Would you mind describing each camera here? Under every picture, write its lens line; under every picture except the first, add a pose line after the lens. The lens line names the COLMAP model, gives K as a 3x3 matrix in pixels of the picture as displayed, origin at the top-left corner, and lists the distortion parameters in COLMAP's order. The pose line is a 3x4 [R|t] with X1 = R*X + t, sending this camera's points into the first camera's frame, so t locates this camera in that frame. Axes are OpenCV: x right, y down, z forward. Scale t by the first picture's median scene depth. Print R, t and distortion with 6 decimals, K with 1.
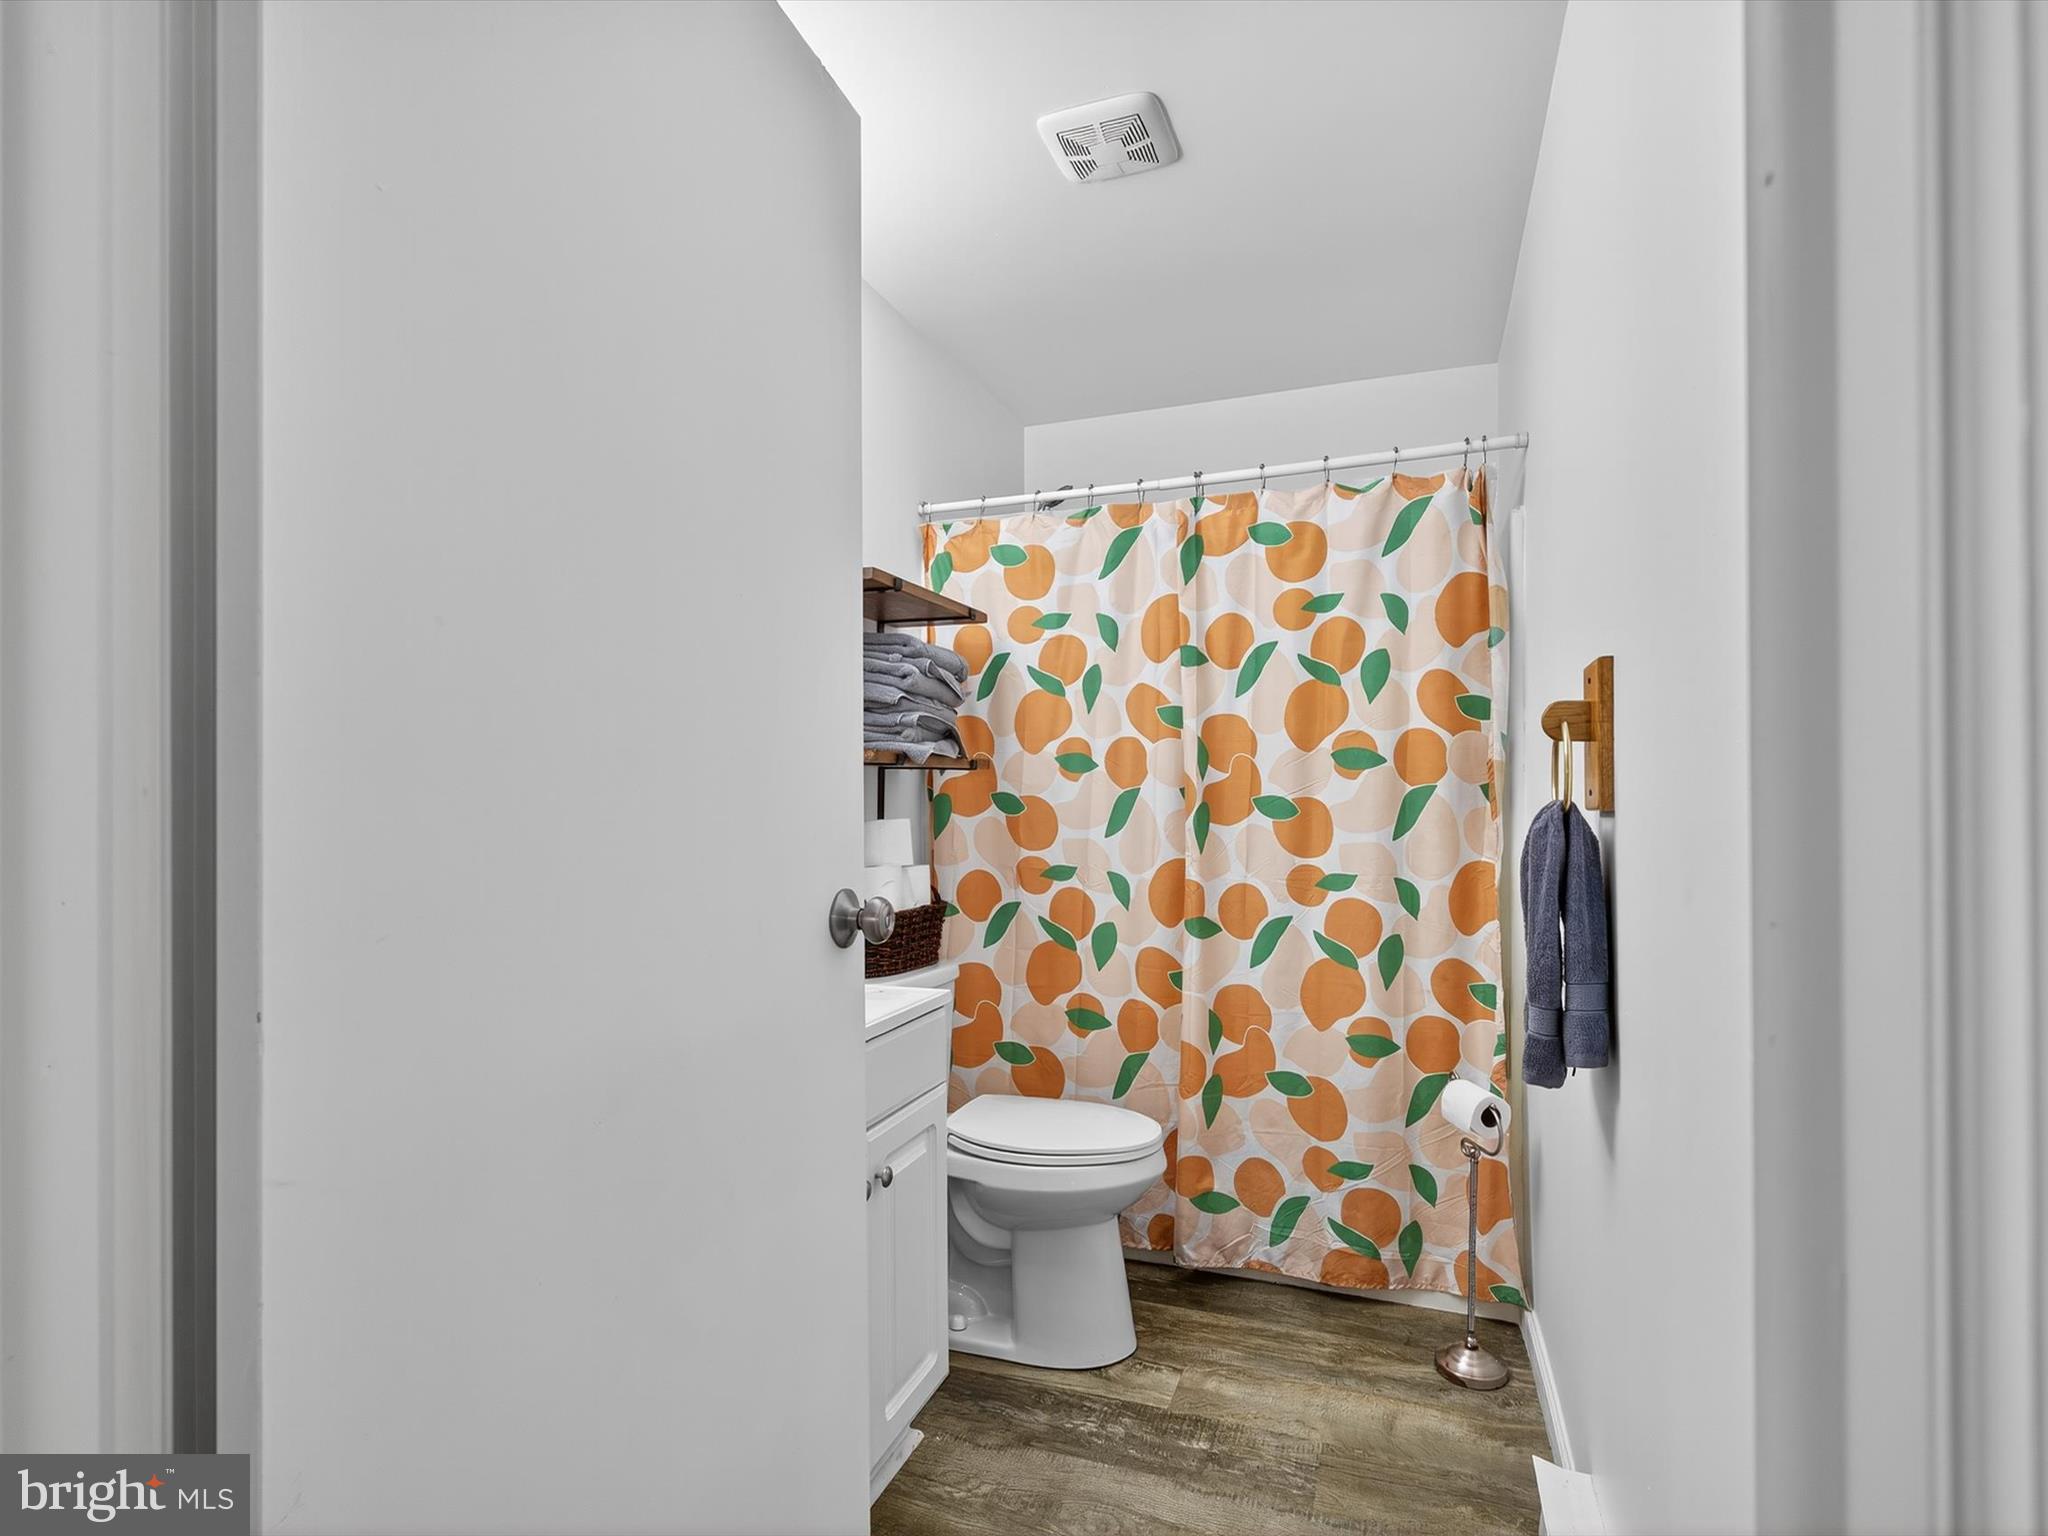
lens RADIAL K [[1031.1, 0, 1023.7], [0, 1031.1, 773.6], [0, 0, 1]] dist [-0.005305, -0.000112]
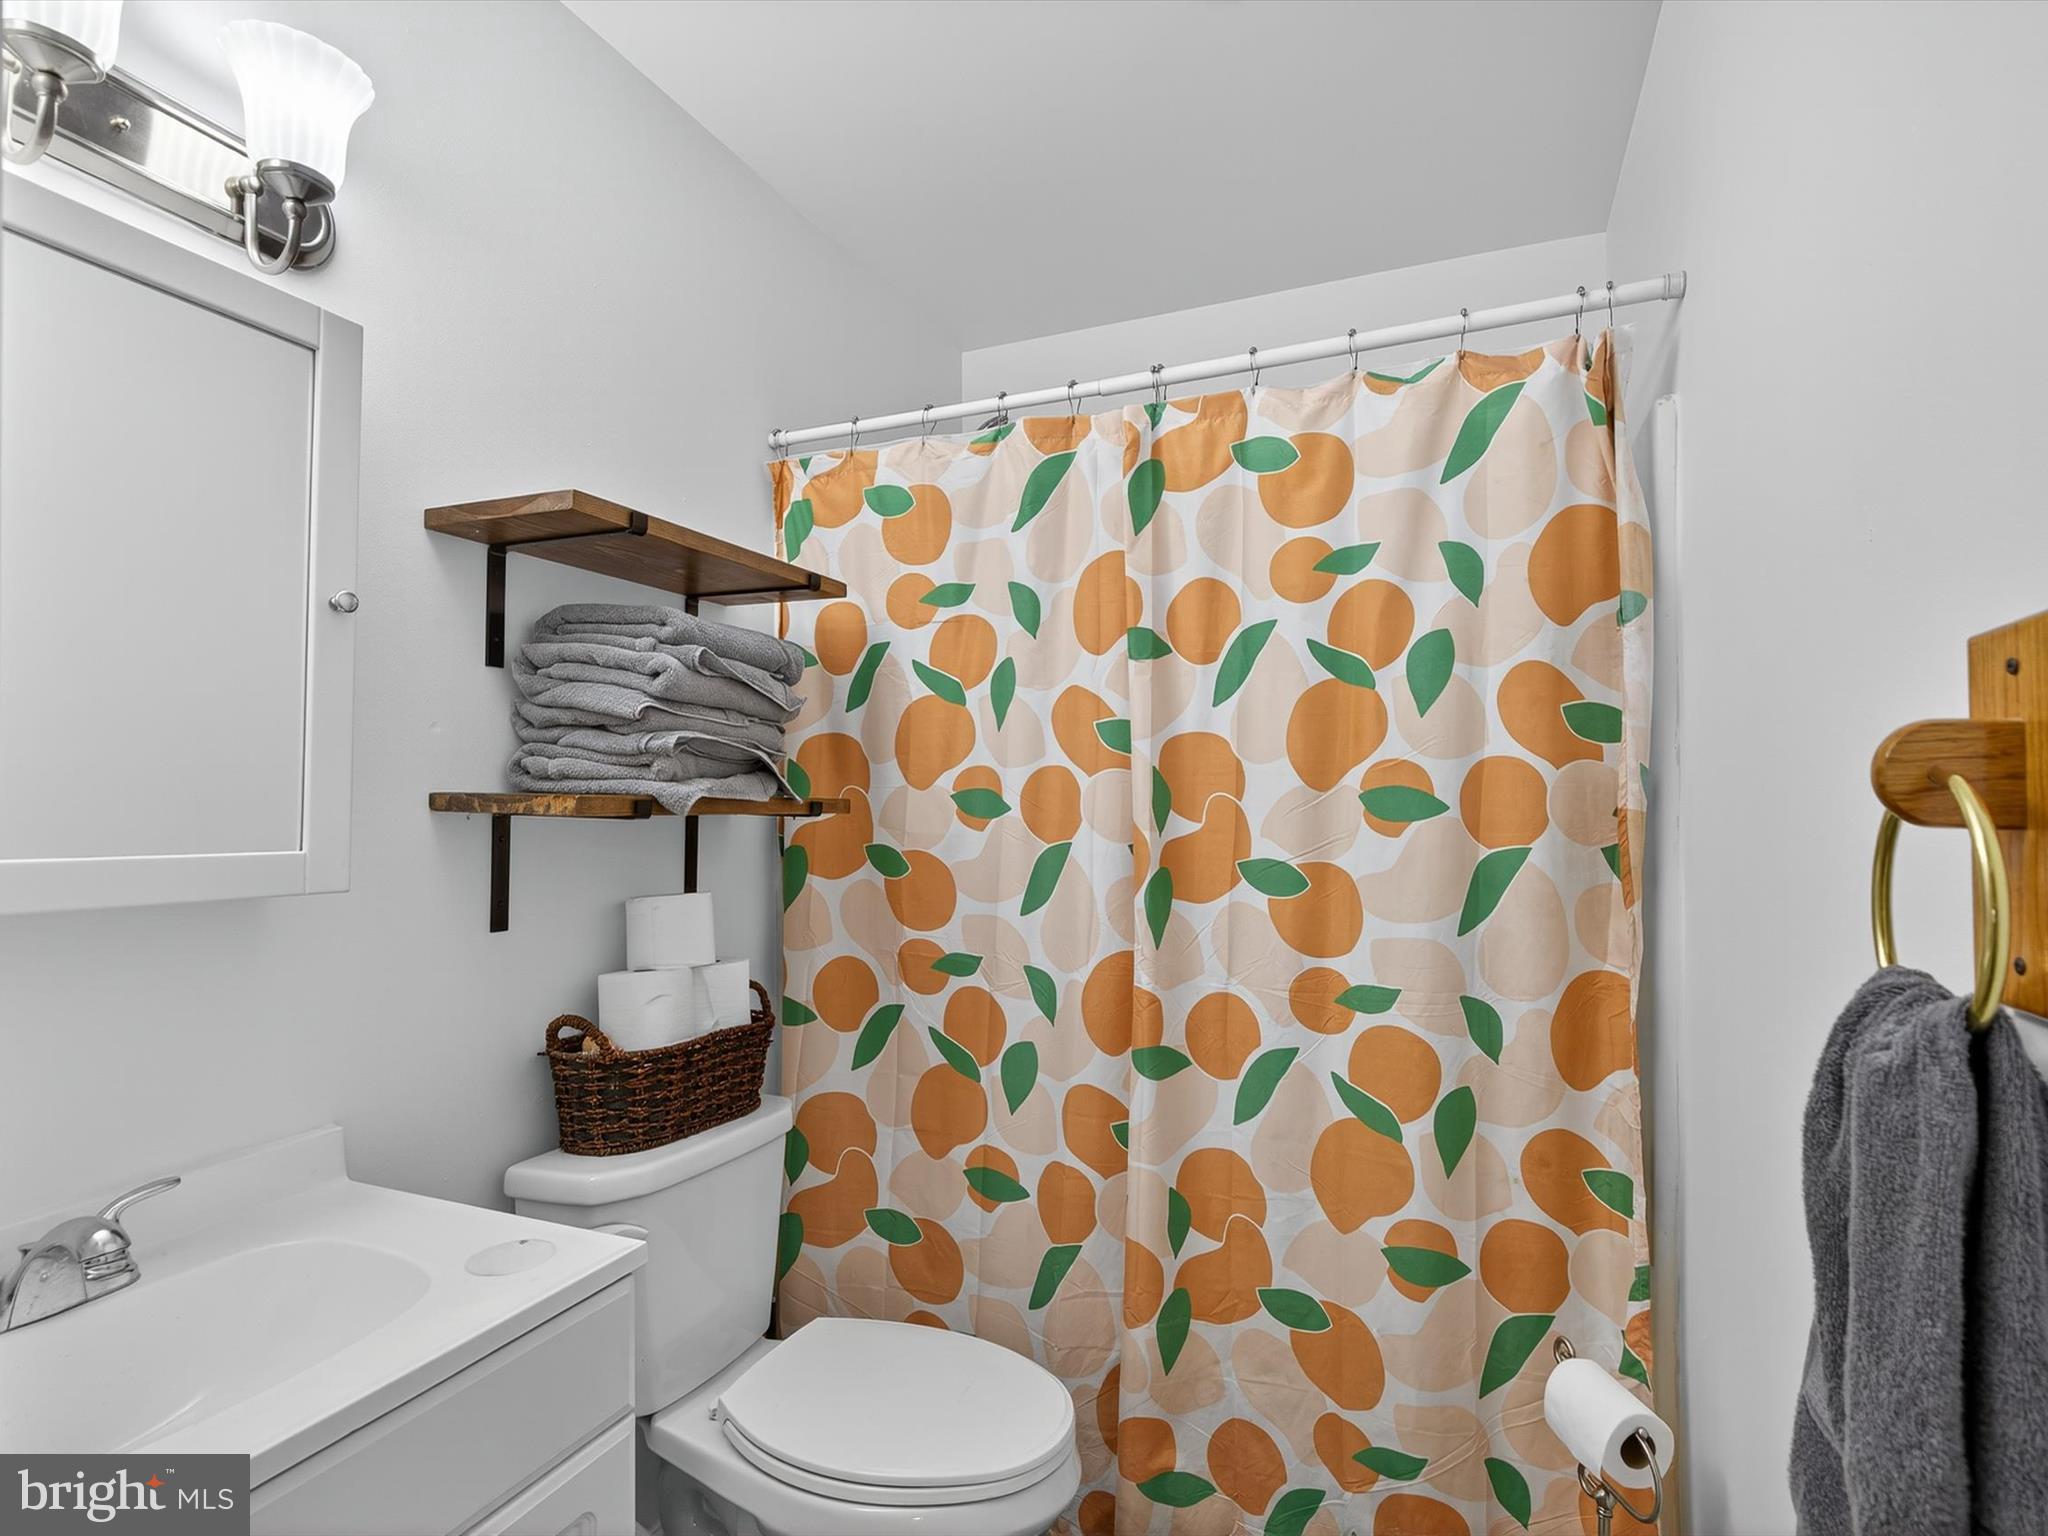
lens RADIAL K [[1031.1, 0, 1025.6], [0, 1031.1, 775.8], [0, 0, 1]] dist [-0.005305, -0.000112]
pose [[0.998998, 0.002152, -0.044697, 0.119212], [-0.002372, 0.999985, -0.004852, -0.027371], [0.044685, 0.004954, 0.998989, 0.350579]]
